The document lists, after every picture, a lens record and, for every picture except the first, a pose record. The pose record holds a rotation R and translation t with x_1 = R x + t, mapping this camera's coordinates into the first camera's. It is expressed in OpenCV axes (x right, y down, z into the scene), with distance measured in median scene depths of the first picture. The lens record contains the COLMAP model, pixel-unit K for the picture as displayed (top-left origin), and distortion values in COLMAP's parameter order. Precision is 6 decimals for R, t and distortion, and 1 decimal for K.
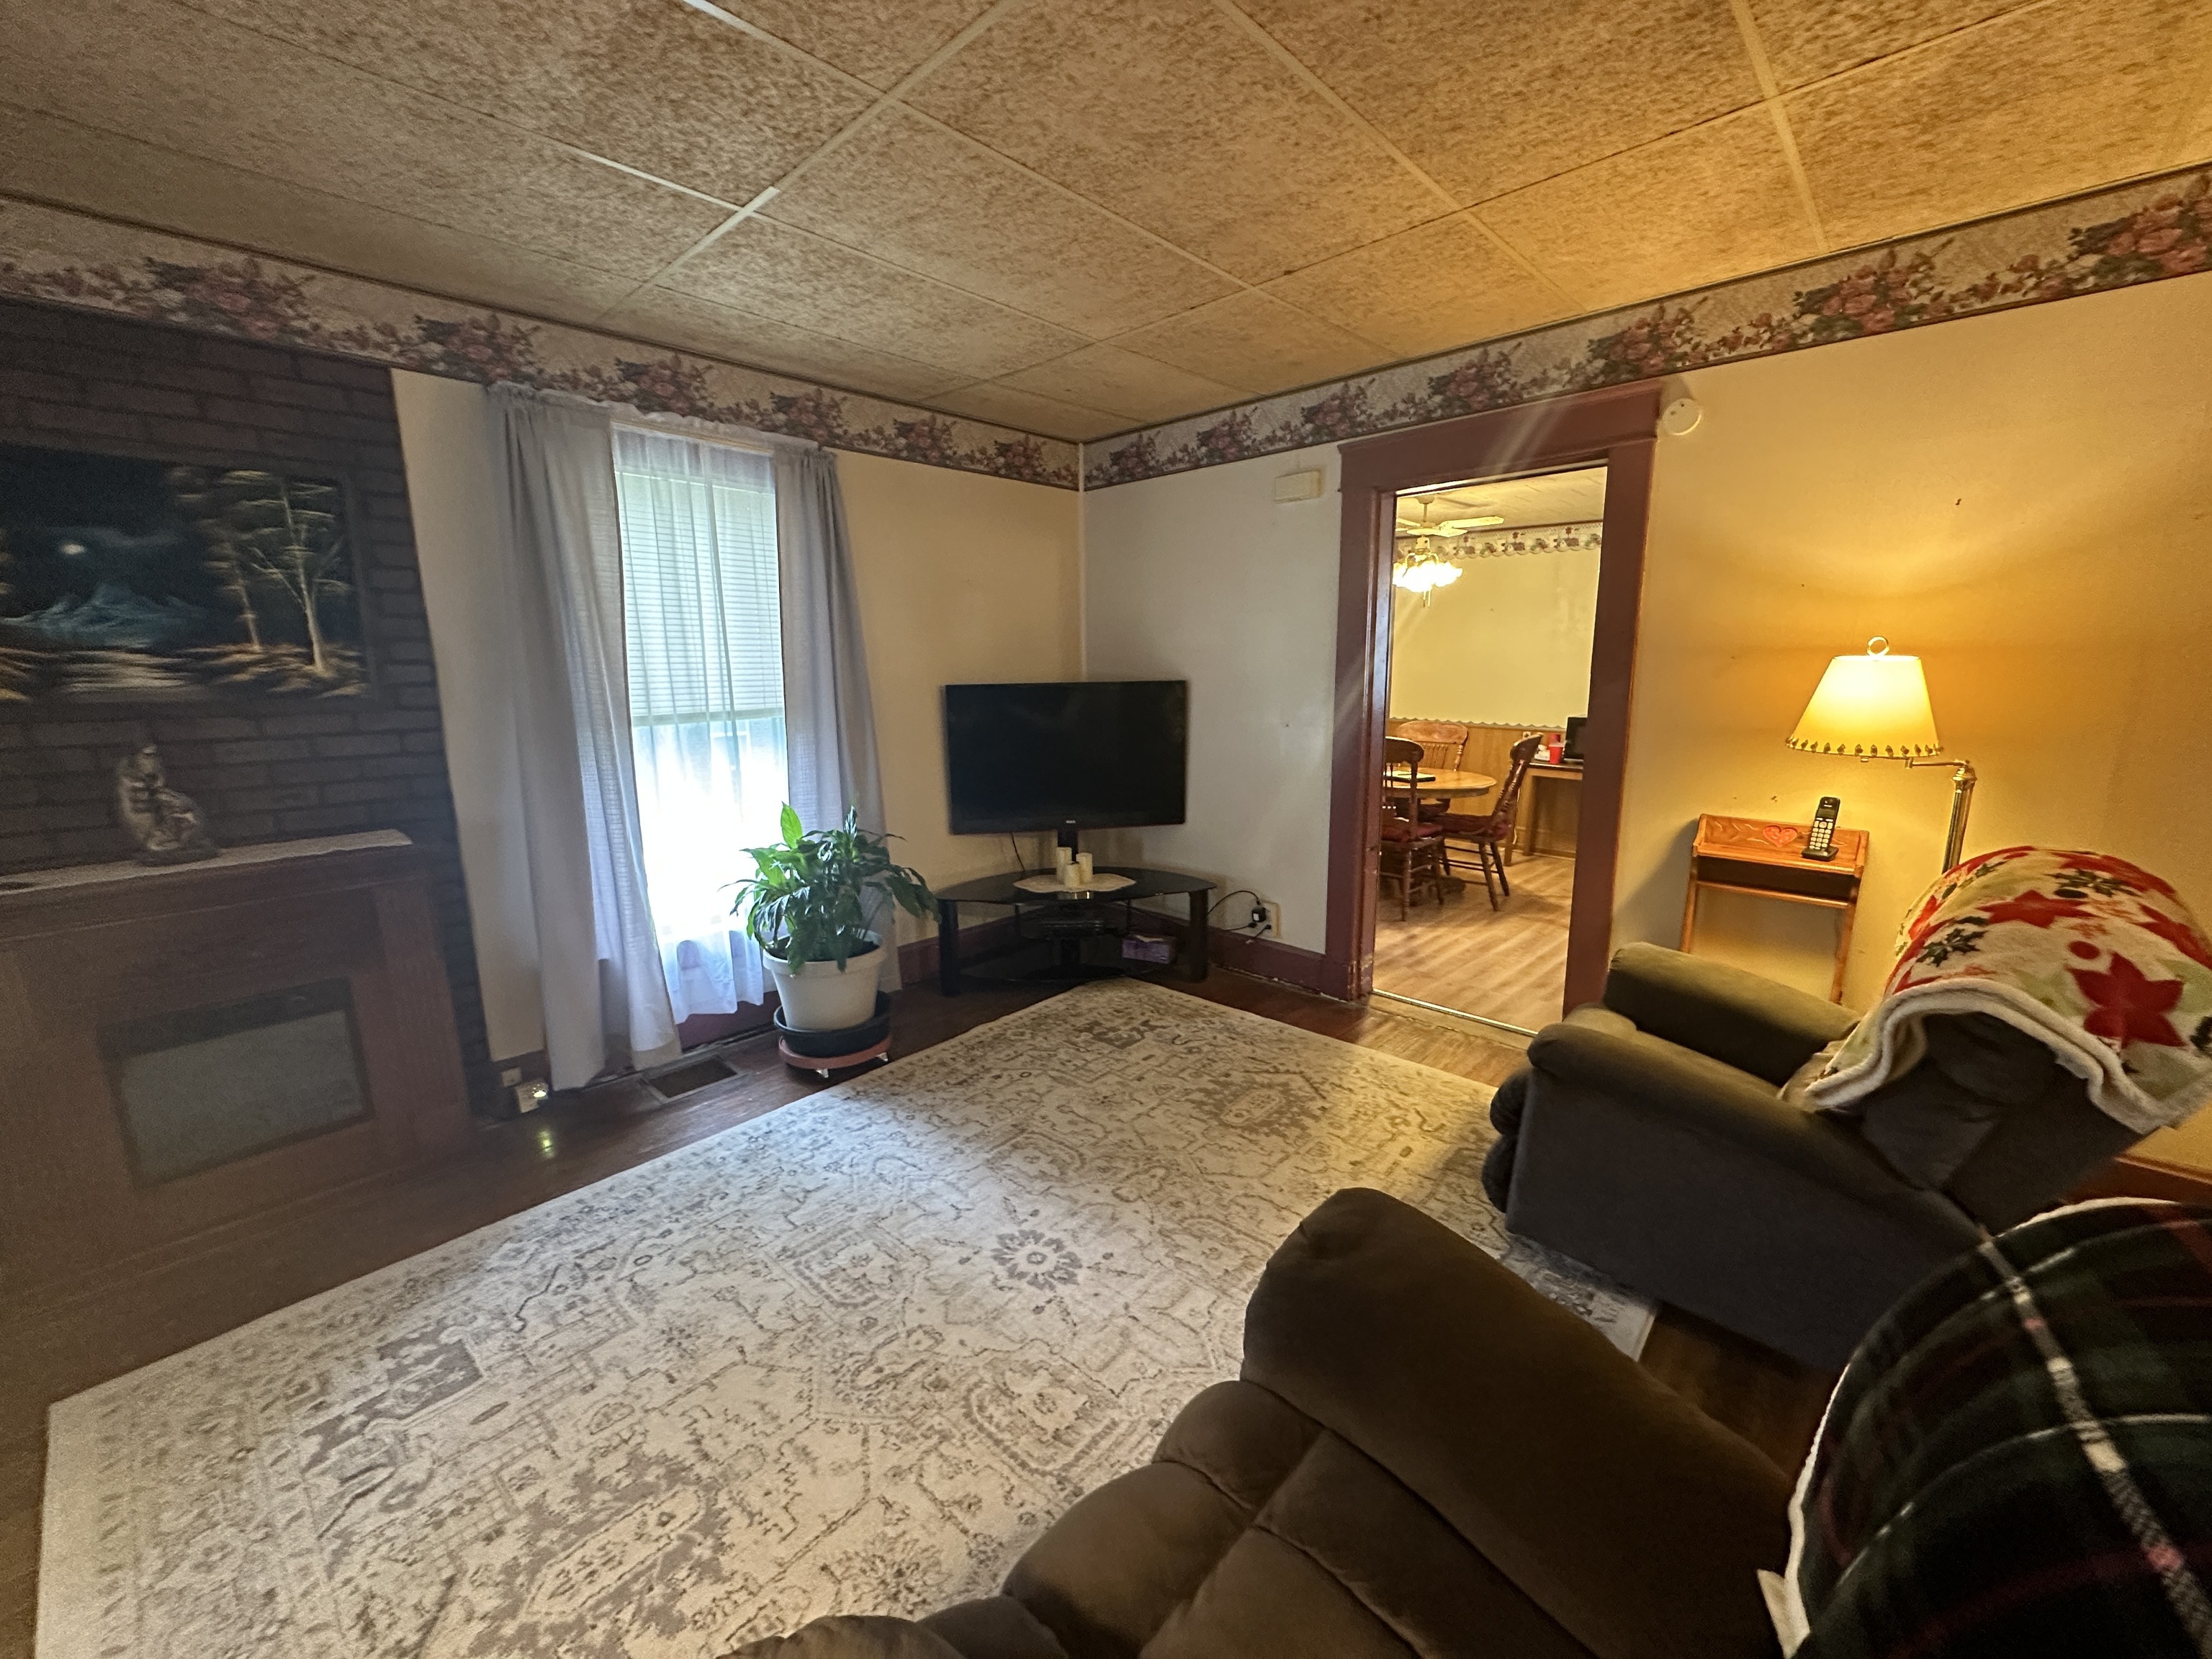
lens RADIAL K [[882.6, 0, 1105.1], [0, 882.6, 827.2], [0, 0, 1]] dist [-0.001434, 0.000211]
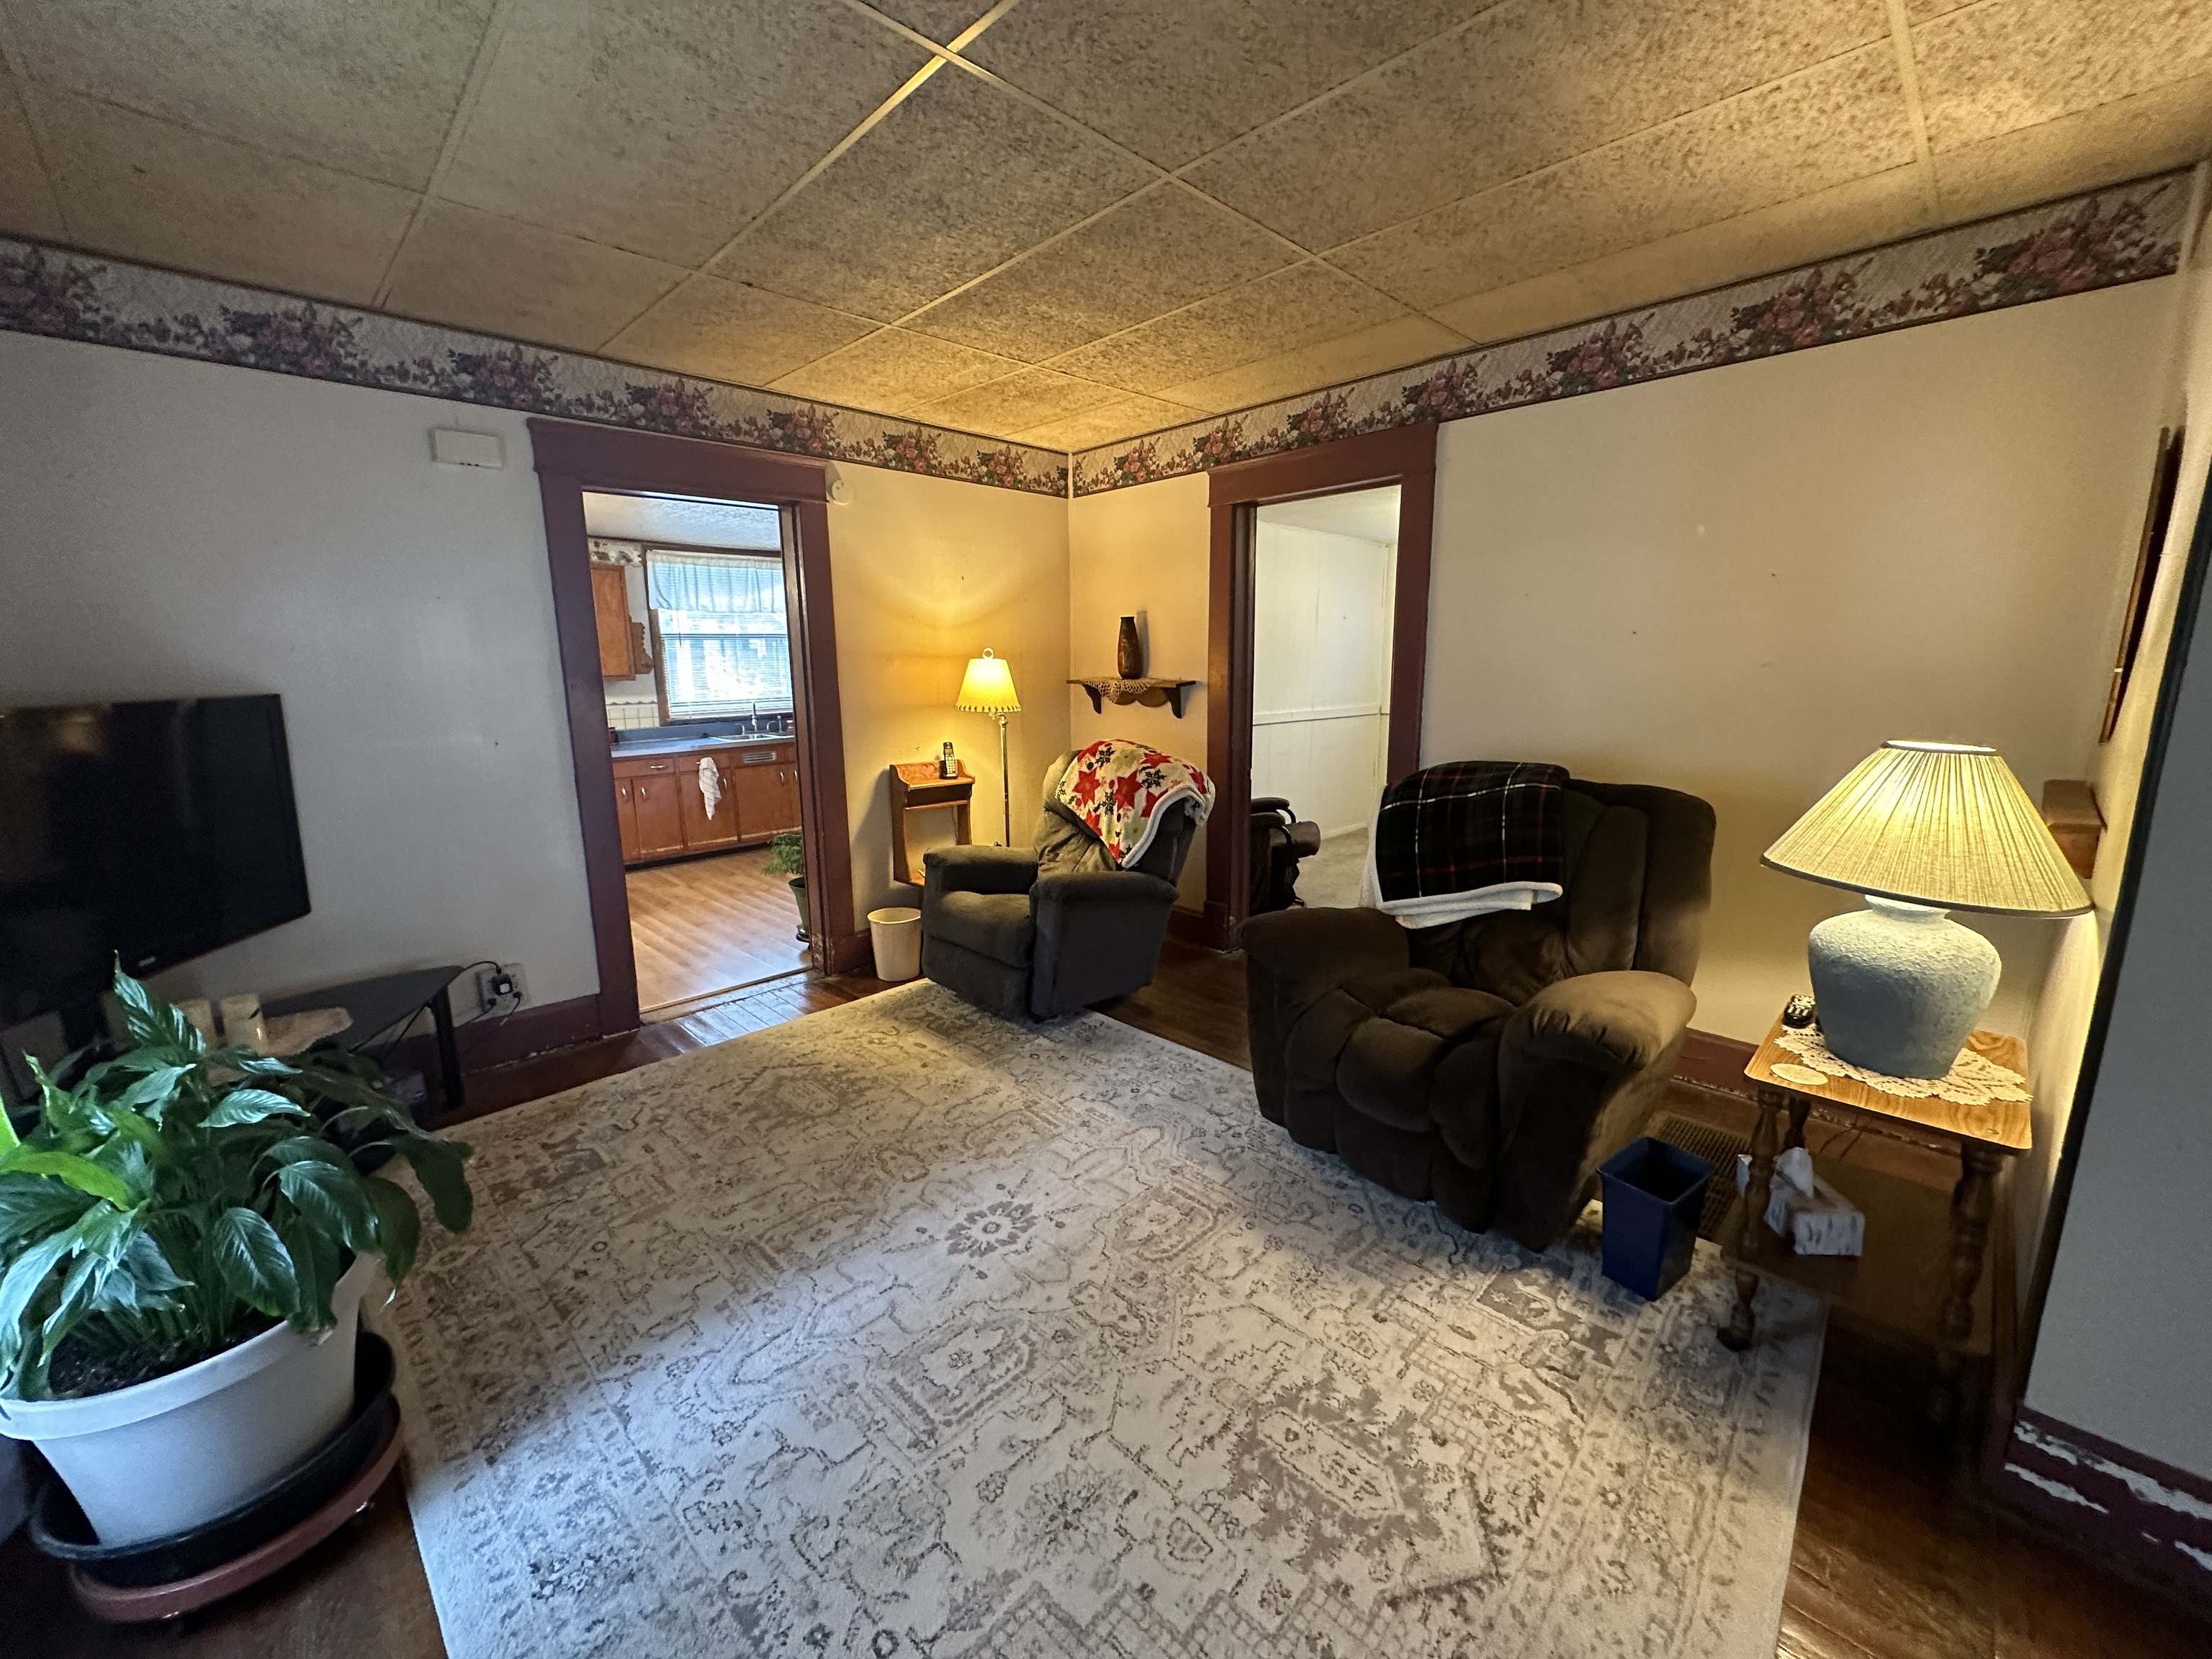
lens RADIAL K [[882.6, 0, 1105.1], [0, 882.6, 827.2], [0, 0, 1]] dist [-0.001434, 0.000211]
pose [[0.030778, -0.175651, 0.983971, -0.944103], [0.195222, 0.966534, 0.166432, -0.106443], [-0.980276, 0.186970, 0.064039, 0.665728]]
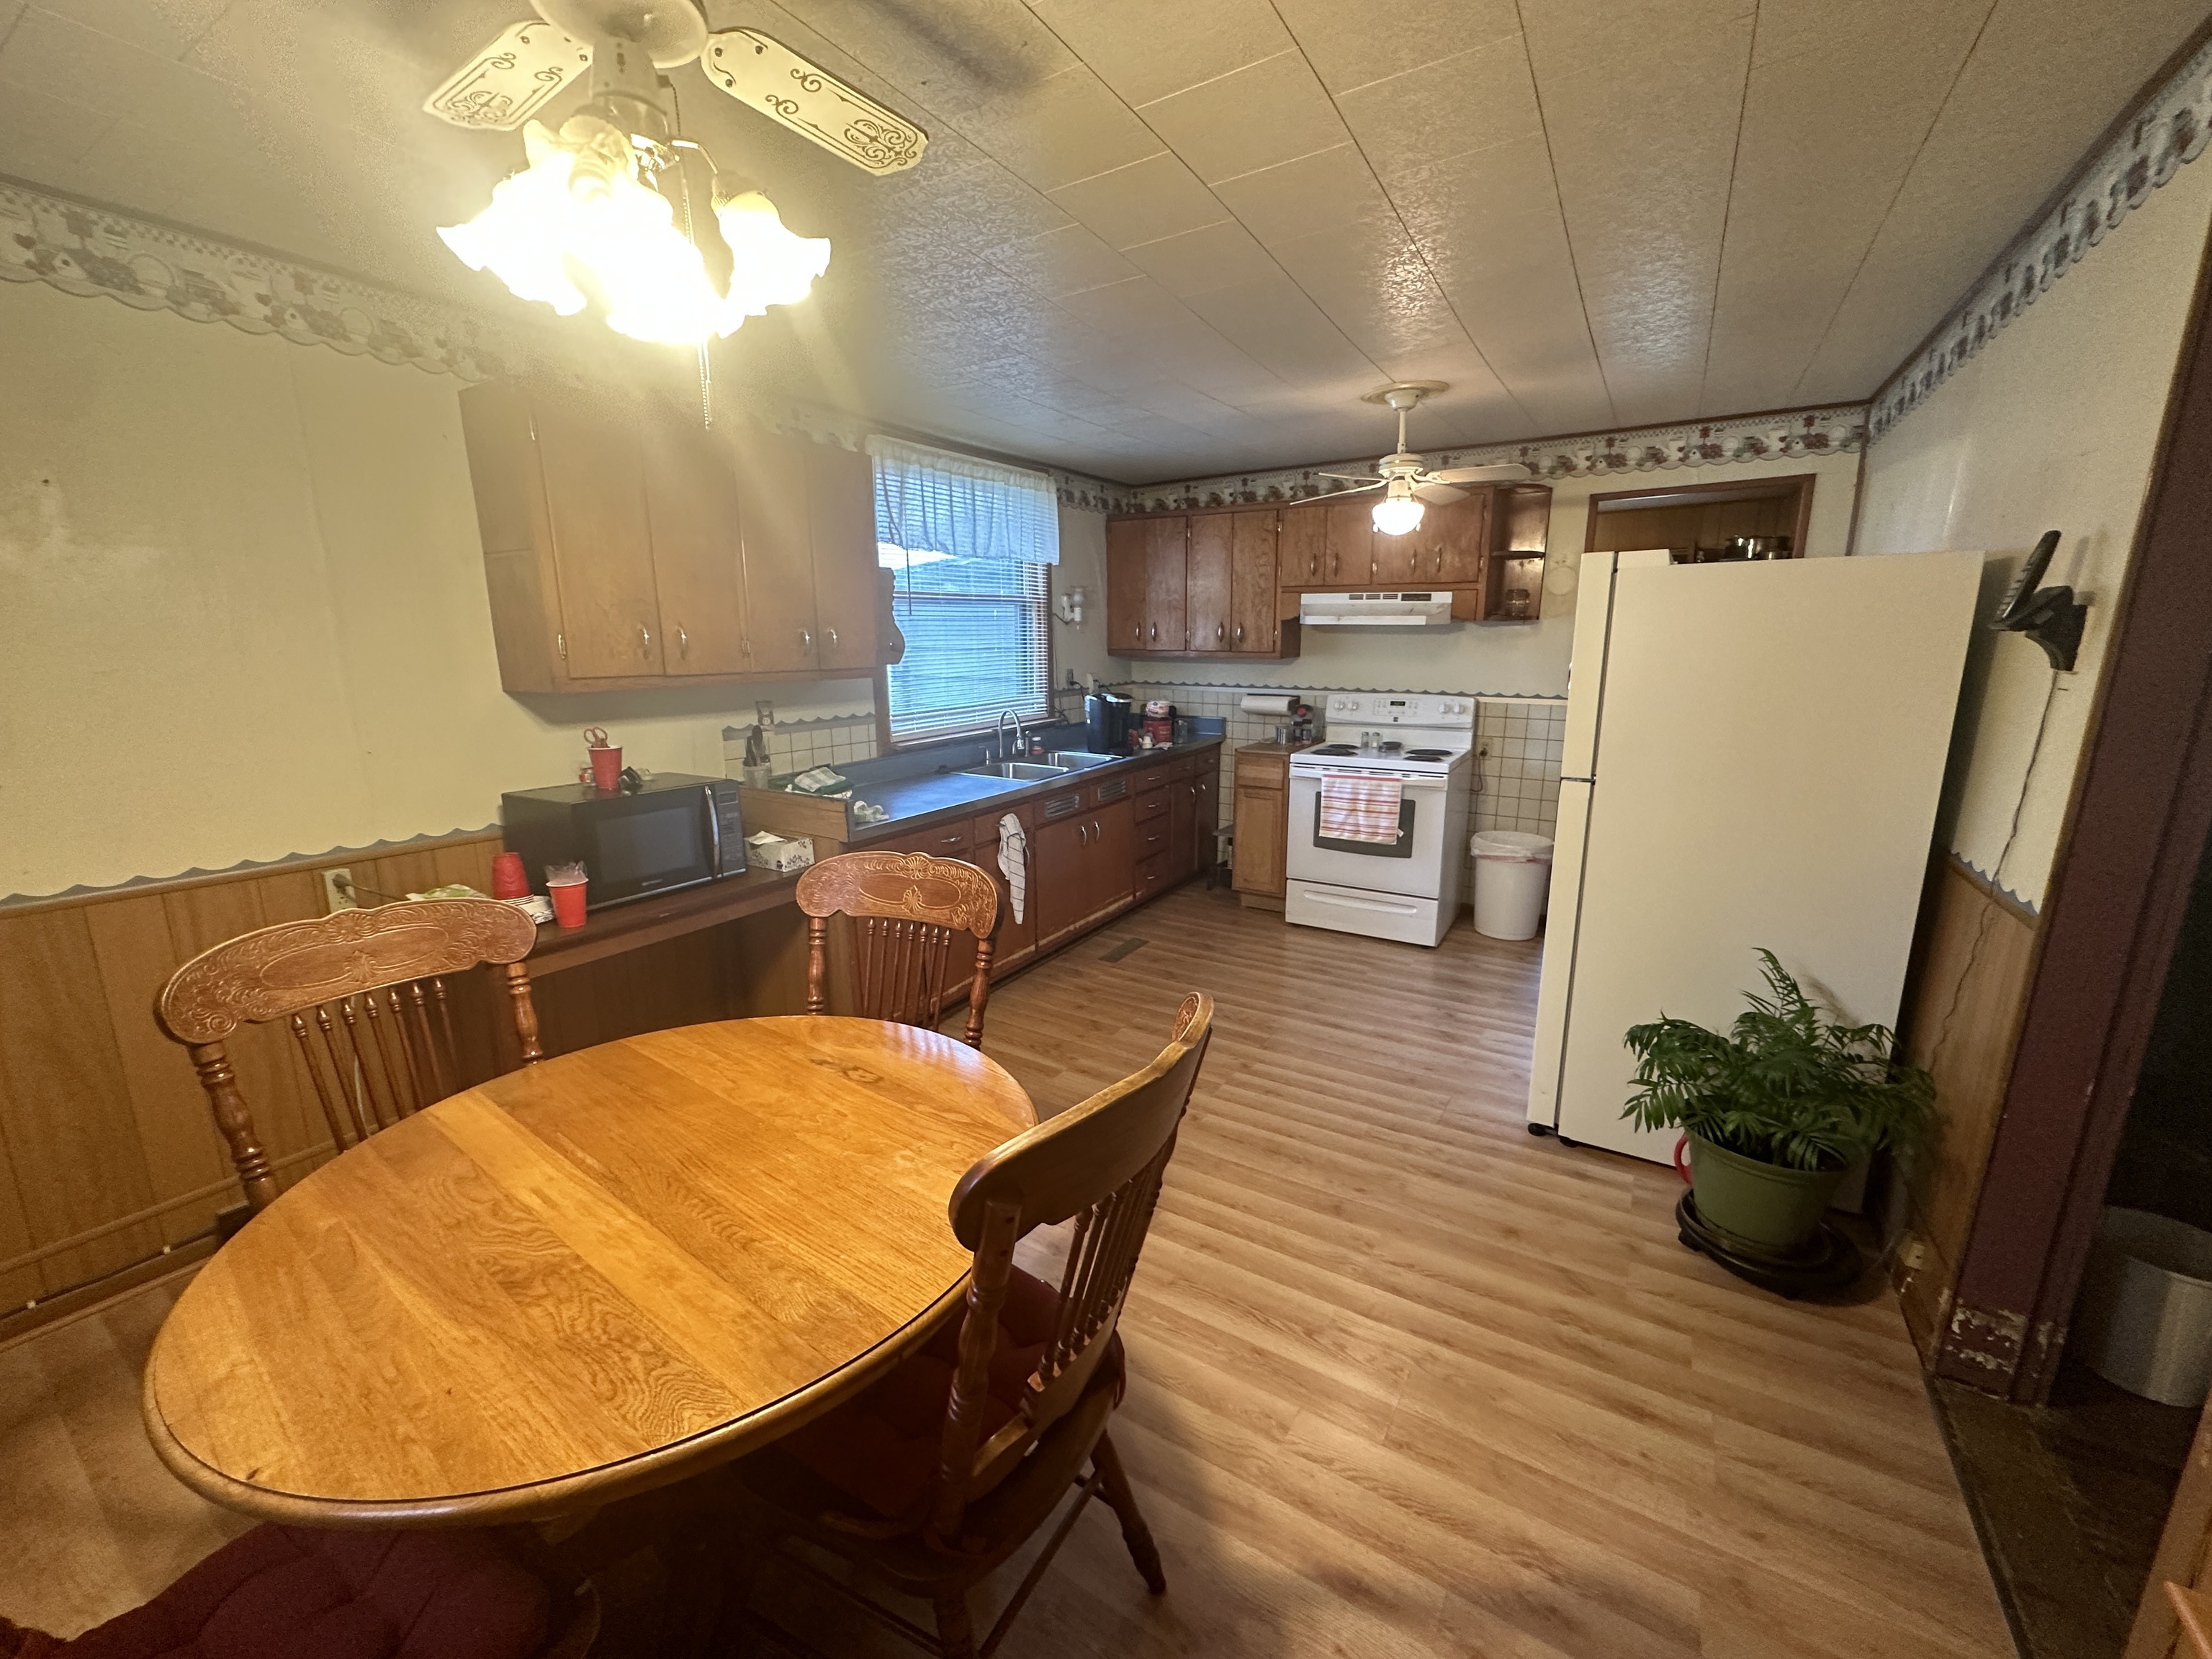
lens RADIAL K [[882.6, 0, 1105.1], [0, 882.6, 827.2], [0, 0, 1]] dist [-0.001434, 0.000211]
pose [[-0.201127, -0.190427, 0.960877, 0.251221], [0.192414, 0.954132, 0.229365, -0.396120], [-0.960481, 0.231018, -0.155261, 2.090445]]
